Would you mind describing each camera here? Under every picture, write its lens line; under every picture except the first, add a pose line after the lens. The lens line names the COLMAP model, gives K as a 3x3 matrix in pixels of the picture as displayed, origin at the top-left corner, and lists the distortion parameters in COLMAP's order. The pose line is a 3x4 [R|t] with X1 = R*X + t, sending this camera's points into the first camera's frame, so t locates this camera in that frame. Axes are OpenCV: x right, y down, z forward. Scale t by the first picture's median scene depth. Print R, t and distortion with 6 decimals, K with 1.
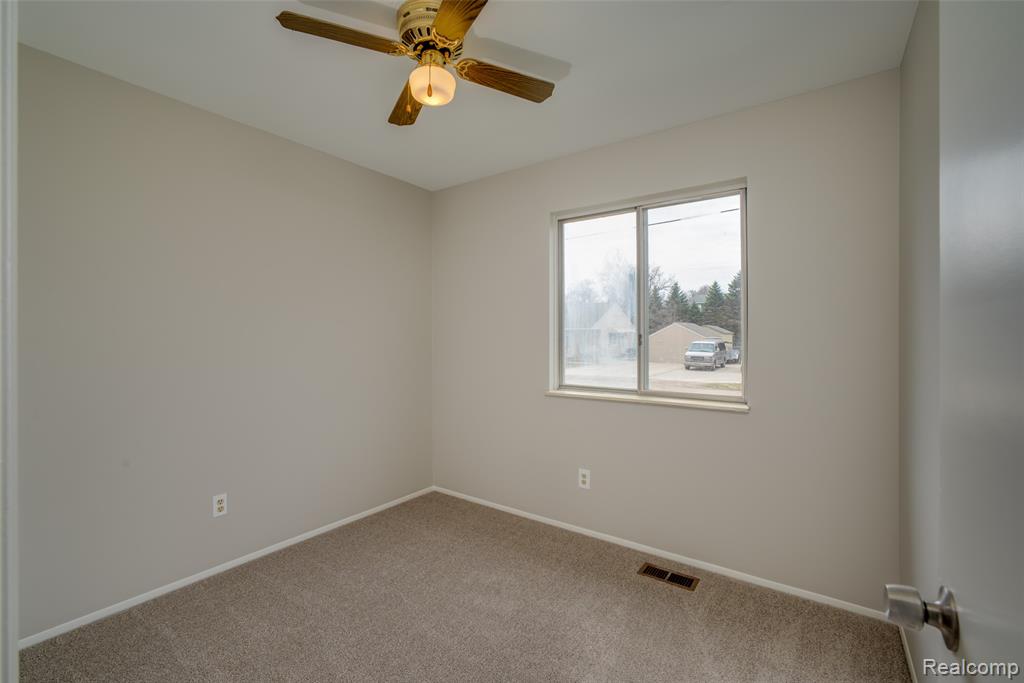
lens RADIAL K [[321.8, 0, 512.0], [0, 321.8, 341.5], [0, 0, 1]] dist [0.000283, 0.000011]
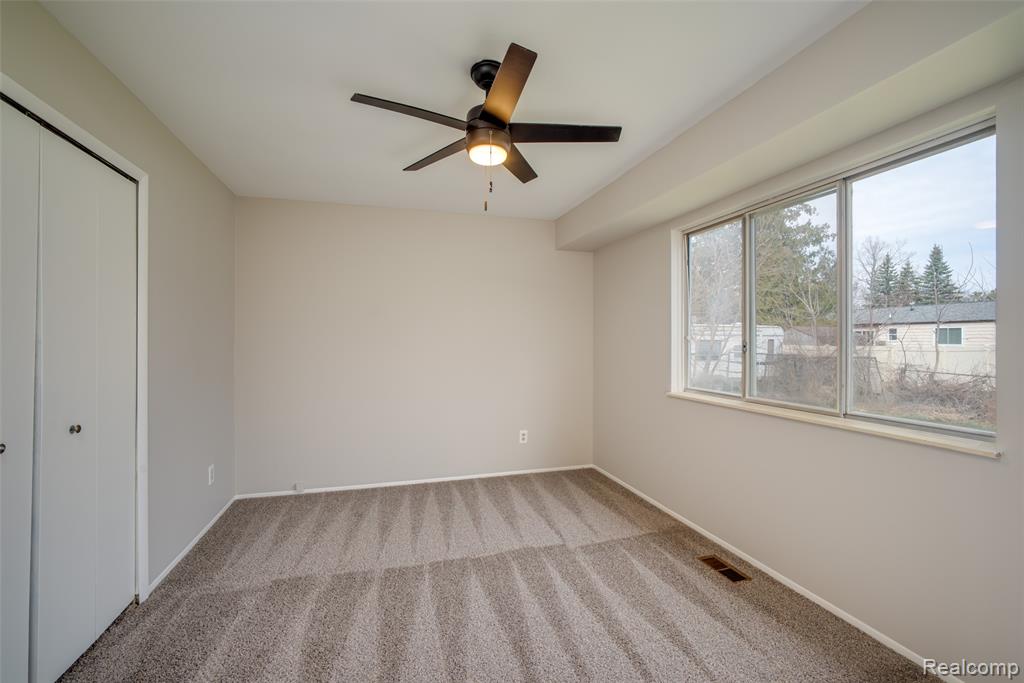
lens RADIAL K [[425.2, 0, 512.0], [0, 425.2, 341.5], [0, 0, 1]] dist [0.000089, 0.000009]
pose [[0.696126, 0.005122, -0.717901, 0.759854], [-0.018142, 0.999781, -0.010458, 0.005266], [0.717690, 0.020304, 0.696066, -0.393424]]
